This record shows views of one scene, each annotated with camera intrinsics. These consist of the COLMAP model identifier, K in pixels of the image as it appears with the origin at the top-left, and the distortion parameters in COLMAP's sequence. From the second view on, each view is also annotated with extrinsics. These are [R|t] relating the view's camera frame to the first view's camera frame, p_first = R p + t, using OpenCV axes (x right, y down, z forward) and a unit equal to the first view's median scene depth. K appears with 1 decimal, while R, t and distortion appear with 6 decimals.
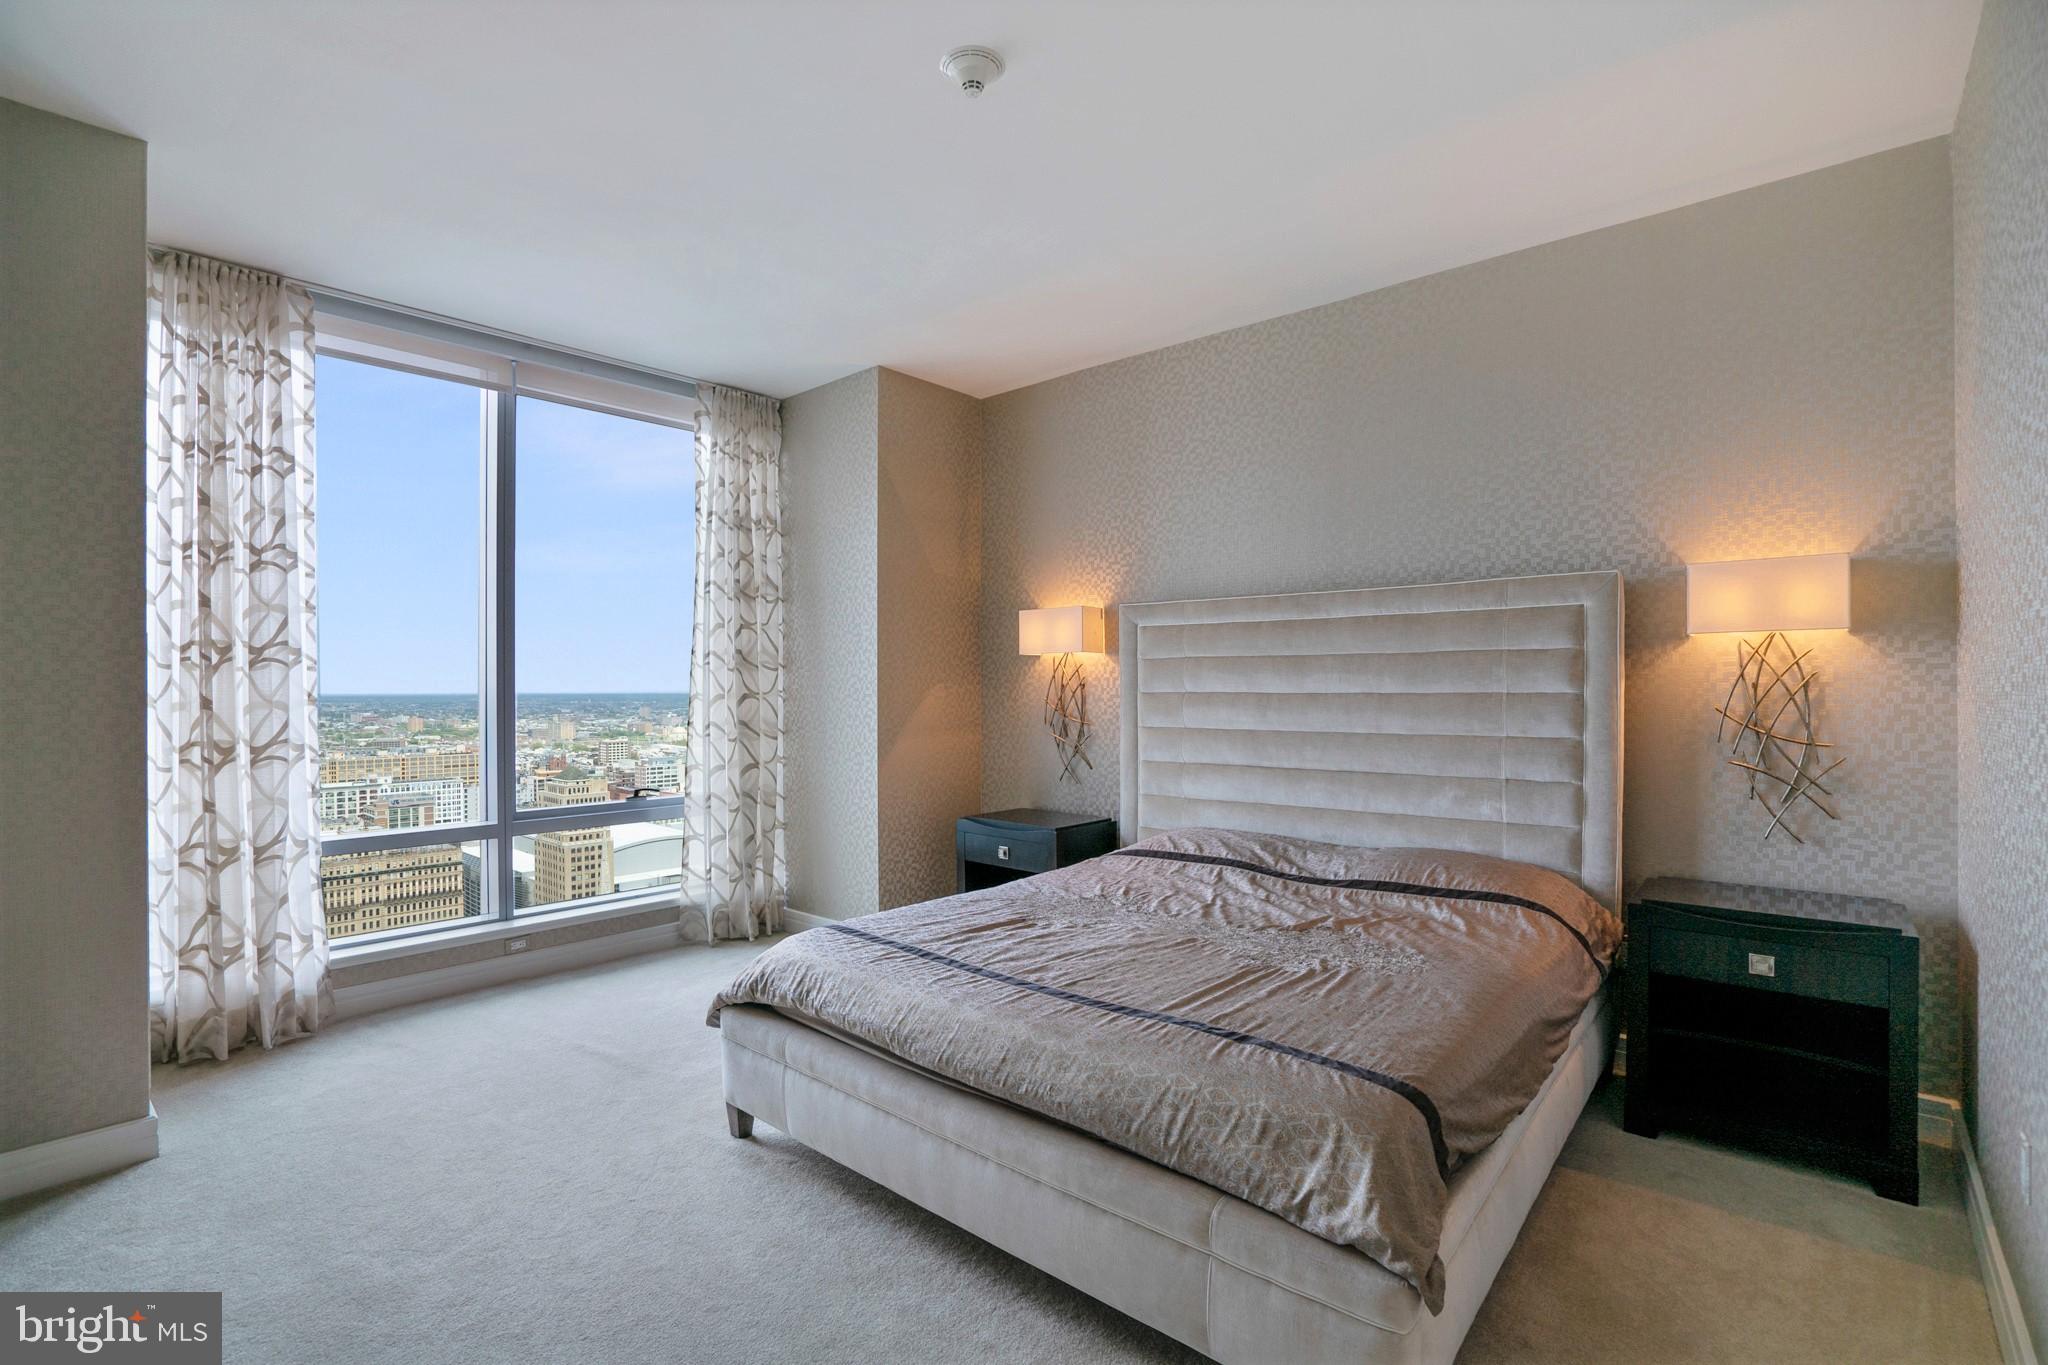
lens RADIAL K [[923.2, 0, 1024.0], [0, 923.2, 682.5], [0, 0, 1]] dist [-0.035640, 0.000628]
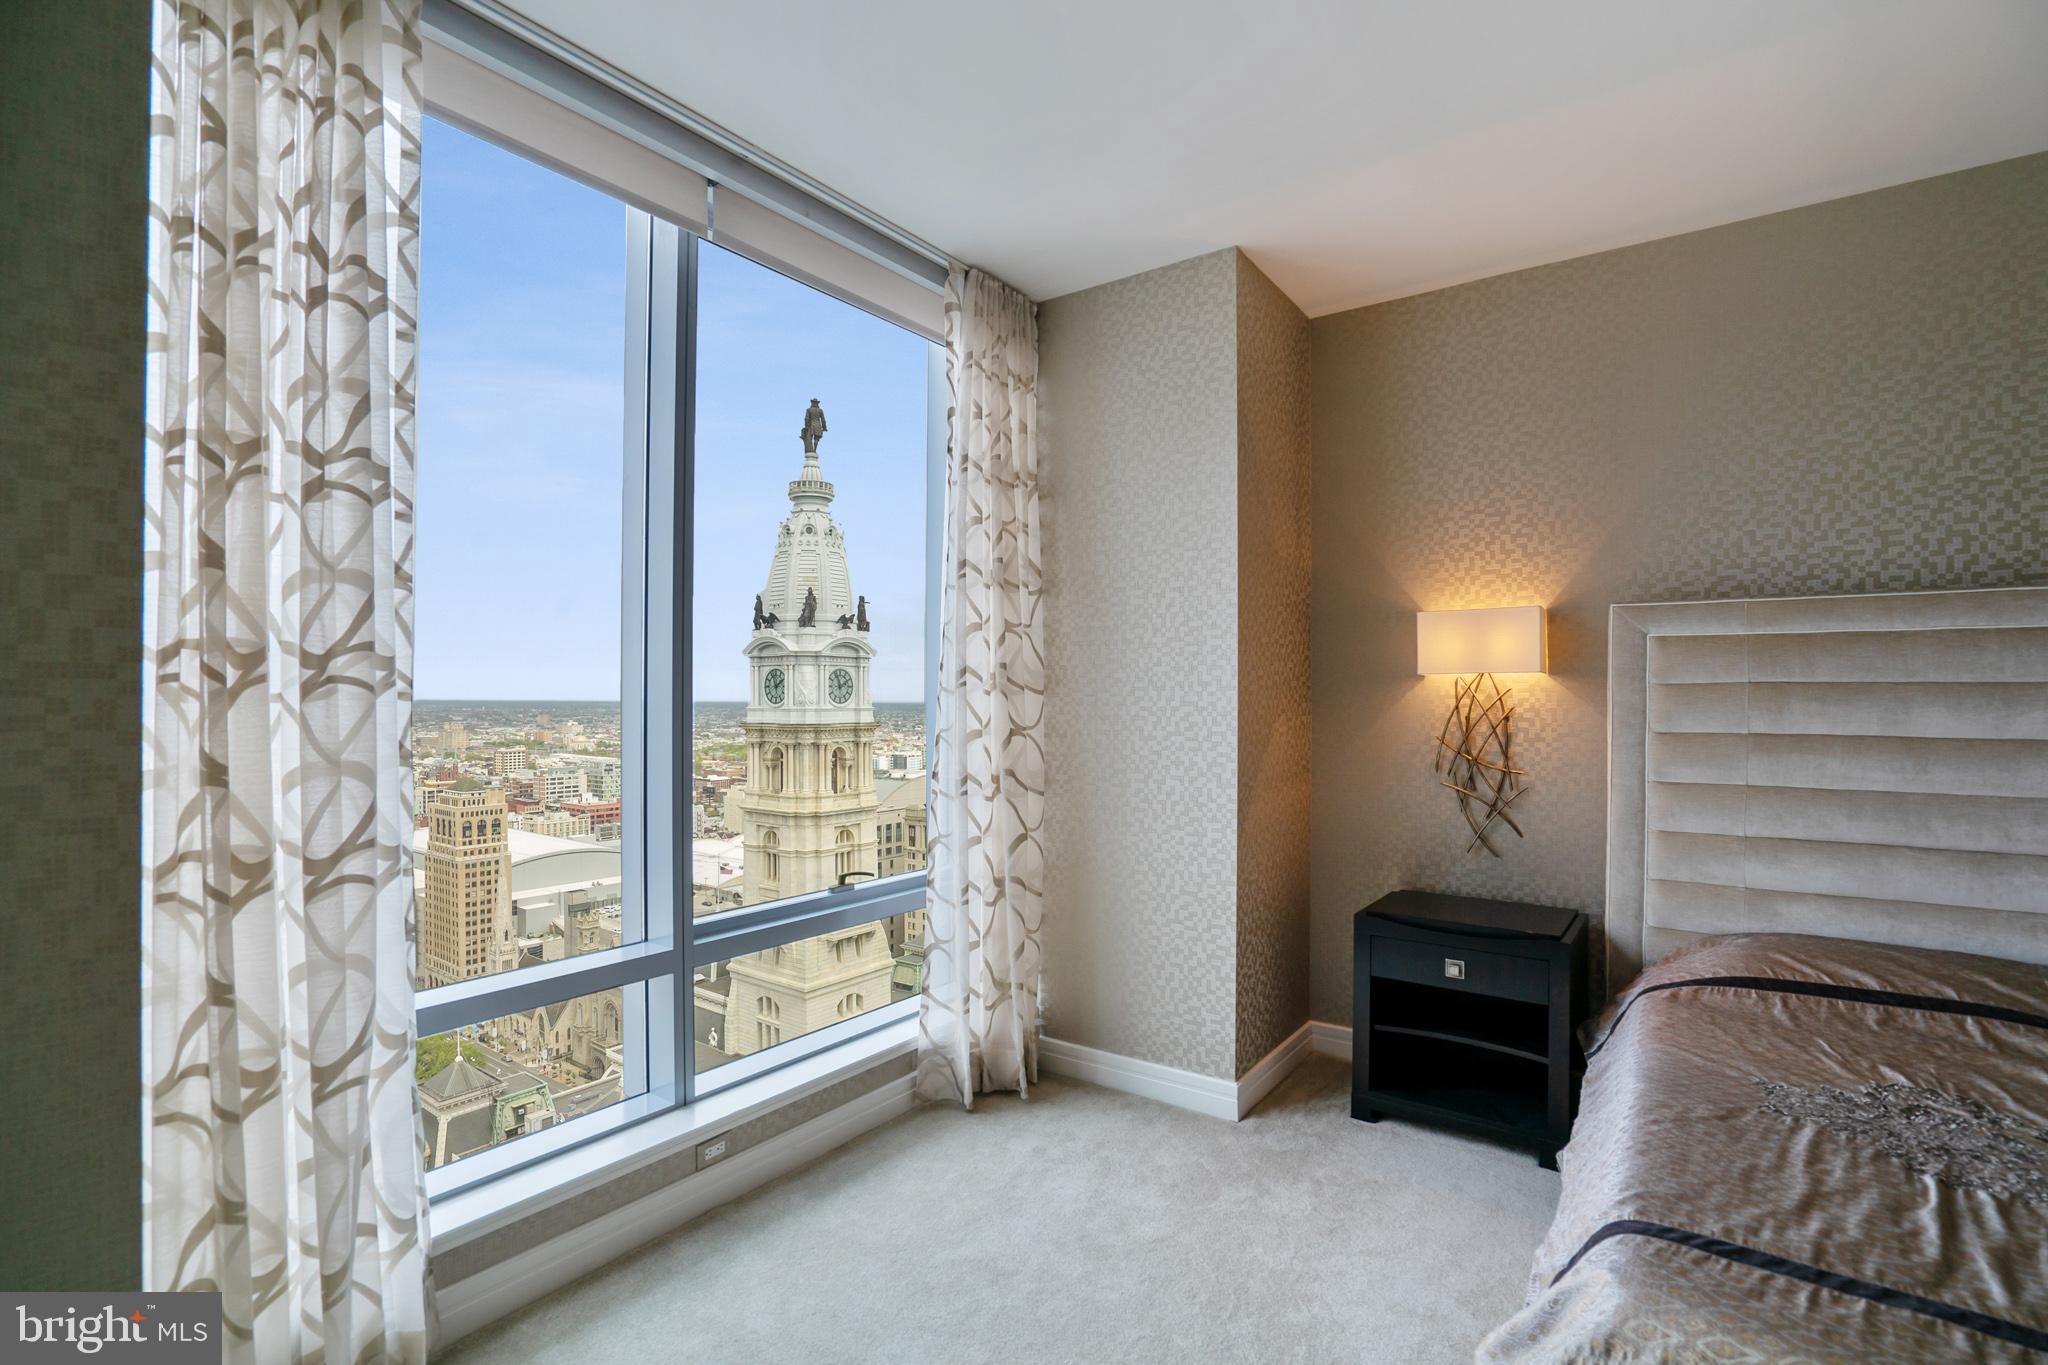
lens RADIAL K [[924.3, 0, 1016.6], [0, 924.3, 686.1], [0, 0, 1]] dist [-0.024216, 0.000014]
pose [[0.996656, 0.004945, 0.081563, -0.497238], [-0.004458, 0.999971, -0.006146, -0.019713], [-0.081591, 0.005762, 0.996649, 0.459121]]
